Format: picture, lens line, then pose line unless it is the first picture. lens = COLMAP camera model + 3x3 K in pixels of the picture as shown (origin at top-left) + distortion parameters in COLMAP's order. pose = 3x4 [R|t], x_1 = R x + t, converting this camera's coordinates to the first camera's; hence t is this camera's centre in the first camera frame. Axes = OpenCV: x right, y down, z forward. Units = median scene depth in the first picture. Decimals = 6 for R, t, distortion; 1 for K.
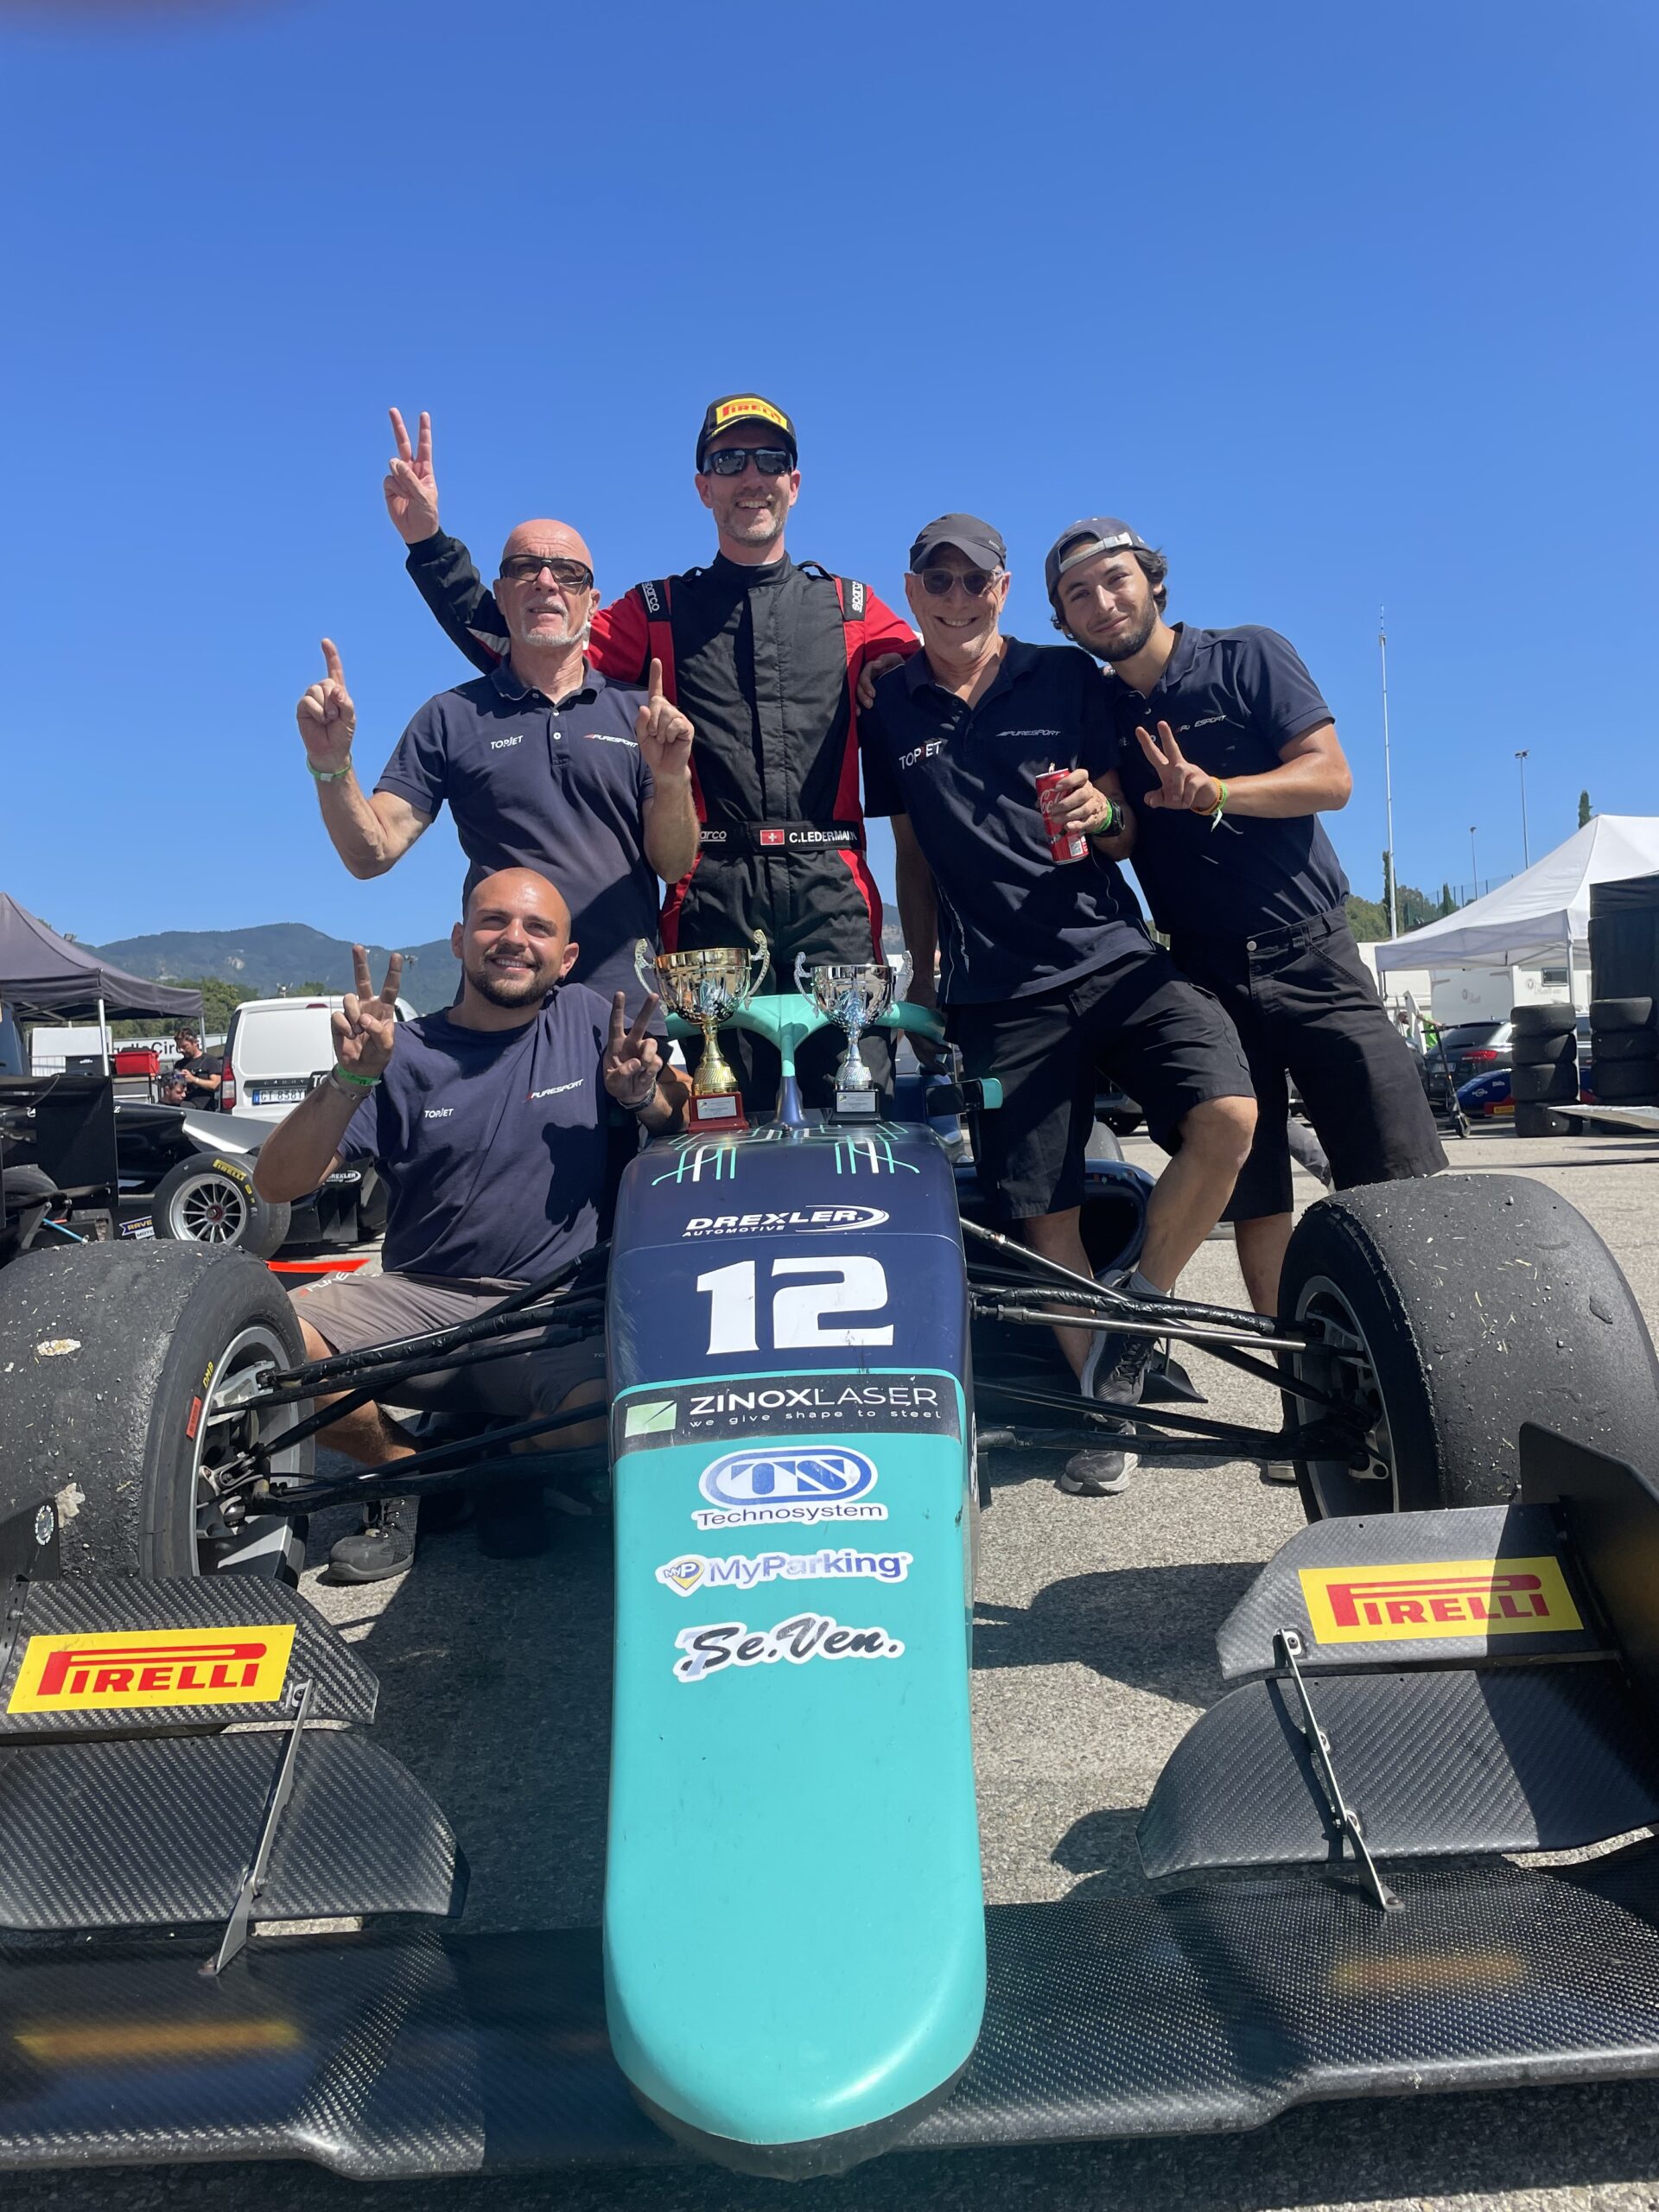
lens RADIAL K [[1658.2, 0, 912.2], [0, 1658.2, 1098.4], [0, 0, 1]] dist [0.105075, -0.180027]
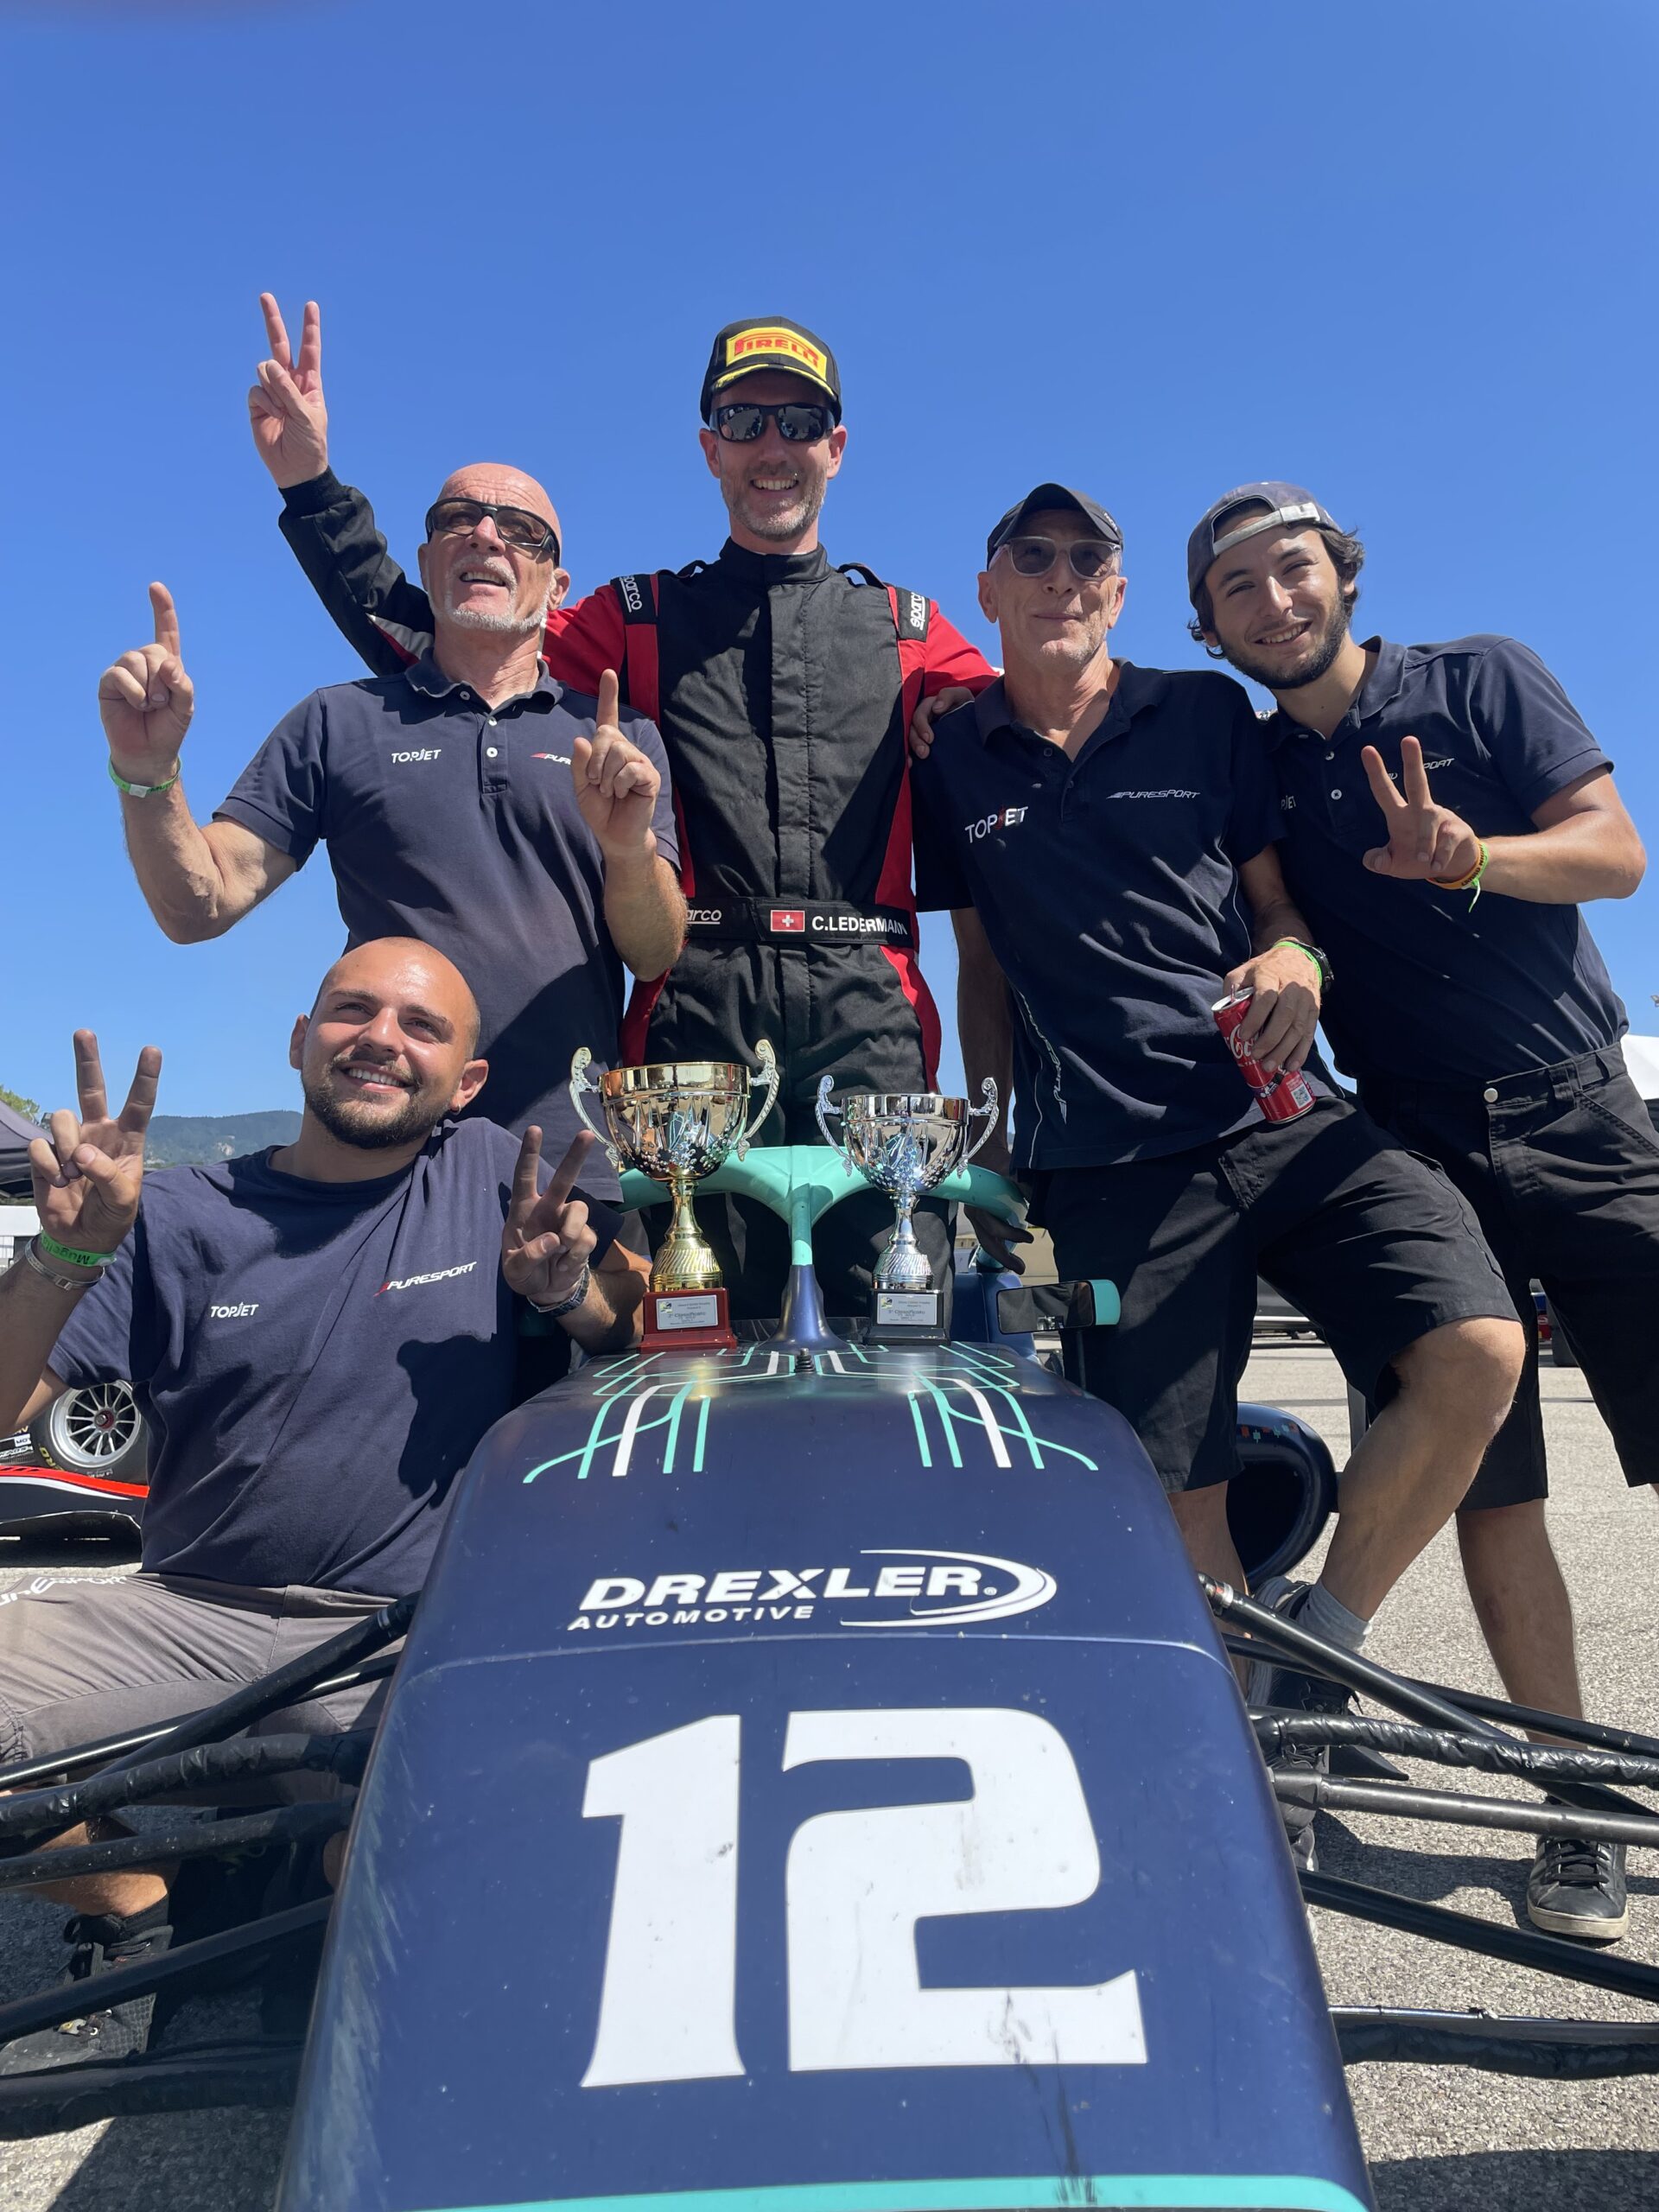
lens RADIAL K [[1658.2, 0, 912.2], [0, 1658.2, 1098.4], [0, 0, 1]] dist [0.105075, -0.180027]
pose [[0.999572, 0.029061, 0.003414, -0.033872], [-0.028423, 0.992023, -0.122808, 0.000124], [-0.006955, 0.122658, 0.992425, 0.334449]]
